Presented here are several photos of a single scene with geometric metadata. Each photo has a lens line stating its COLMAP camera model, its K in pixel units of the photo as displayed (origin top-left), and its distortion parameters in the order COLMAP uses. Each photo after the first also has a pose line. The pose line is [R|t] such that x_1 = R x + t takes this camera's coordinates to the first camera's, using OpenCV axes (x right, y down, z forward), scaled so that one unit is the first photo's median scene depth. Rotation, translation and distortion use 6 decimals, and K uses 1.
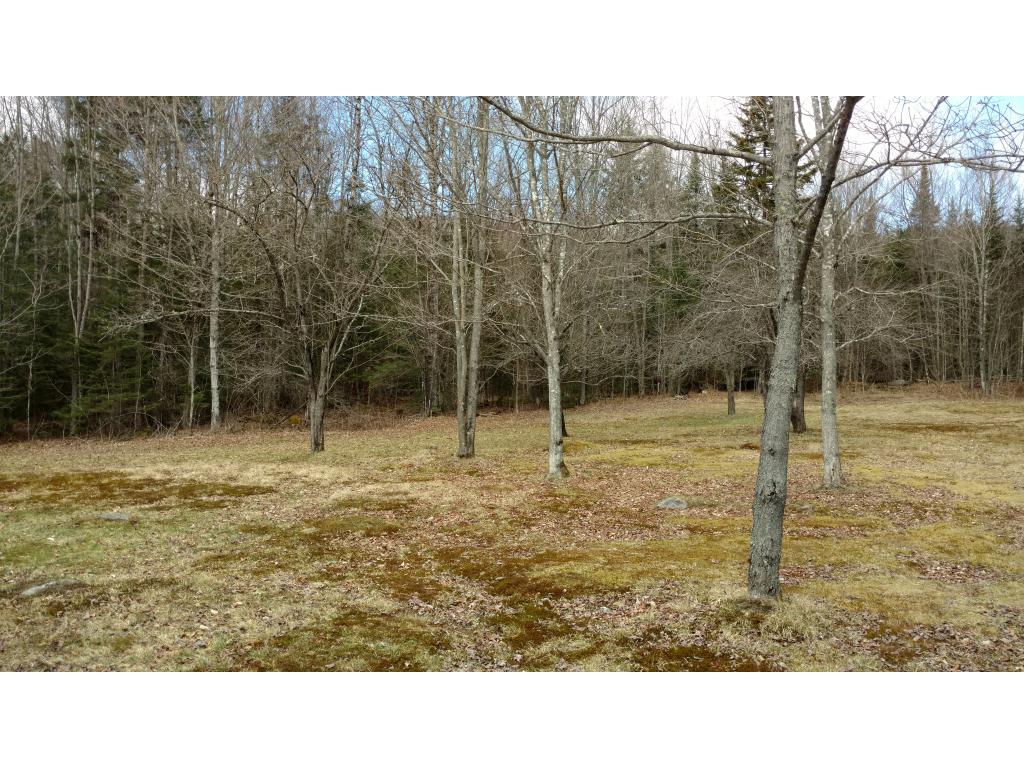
lens RADIAL K [[795.2, 0, 512.0], [0, 795.2, 384.0], [0, 0, 1]] dist [0.001918, 0.000641]
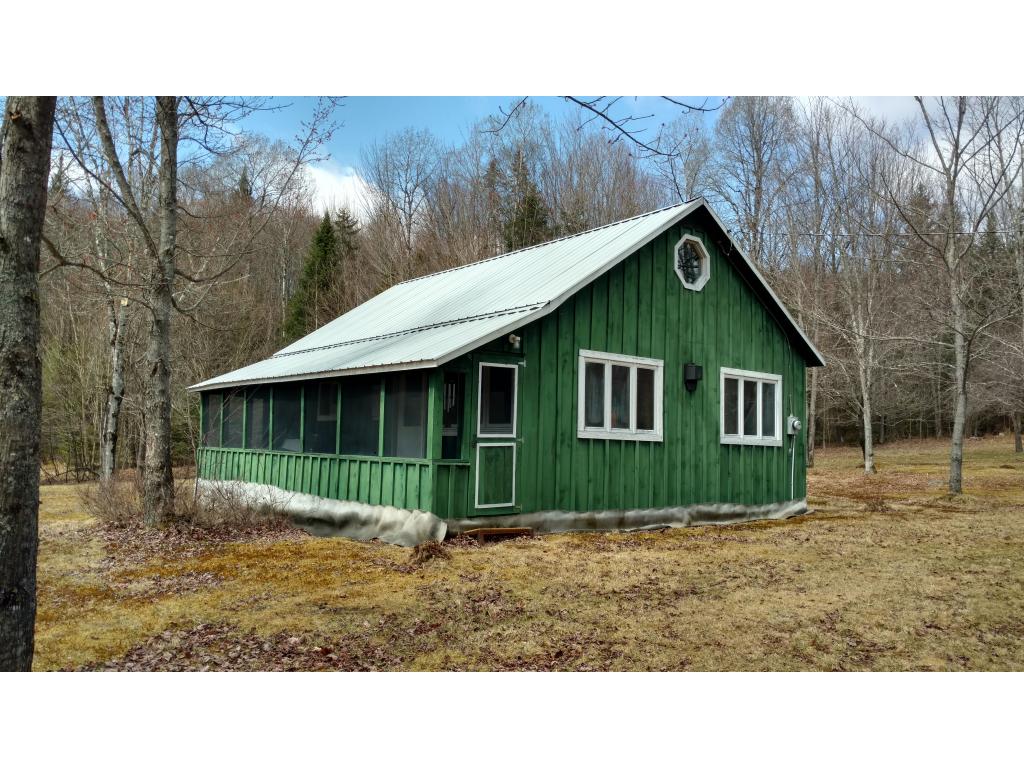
lens RADIAL K [[841.7, 0, 511.1], [0, 841.7, 356.9], [0, 0, 1]] dist [0.015262, 0.000425]
pose [[0.949218, -0.016617, -0.314179, -0.052826], [-0.009494, 0.996637, -0.081395, 0.006545], [0.314475, 0.080245, 0.945868, -0.521829]]
